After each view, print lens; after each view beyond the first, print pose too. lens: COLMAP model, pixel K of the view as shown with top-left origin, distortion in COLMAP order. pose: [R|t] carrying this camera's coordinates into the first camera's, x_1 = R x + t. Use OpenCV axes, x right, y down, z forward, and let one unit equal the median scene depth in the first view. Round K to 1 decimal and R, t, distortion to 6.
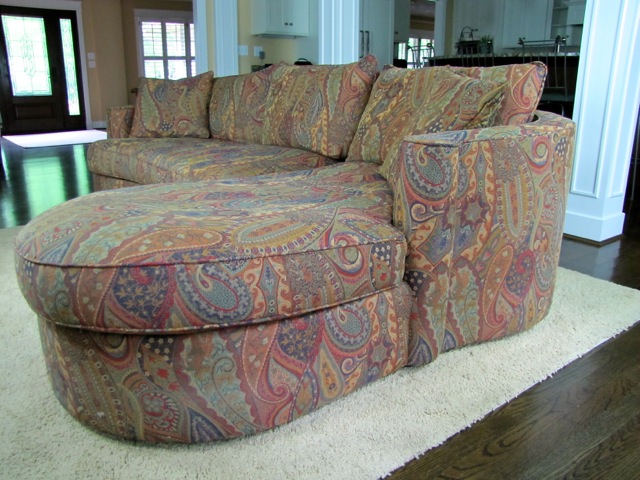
lens RADIAL K [[532.5, 0, 317.7], [0, 532.5, 237.5], [0, 0, 1]] dist [-0.186444, 0.163343]
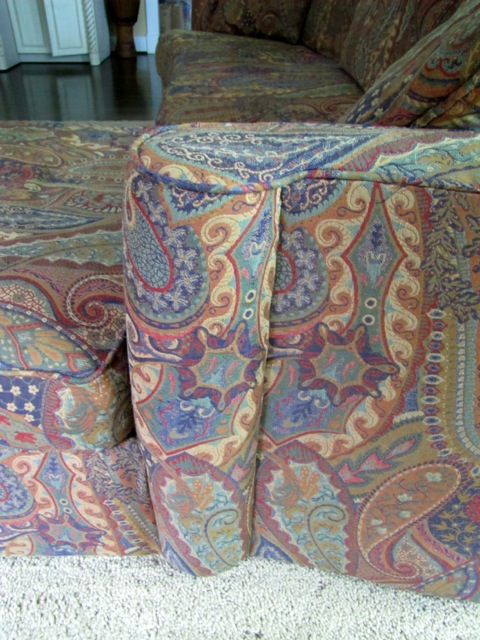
lens RADIAL K [[532.5, 0, 240.0], [0, 532.5, 320.0], [0, 0, 1]] dist [-0.186444, 0.163343]
pose [[0.807291, 0.363241, -0.465121, 0.402473], [-0.189897, 0.906106, 0.378036, -0.204938], [0.558767, -0.216860, 0.800470, 0.674916]]
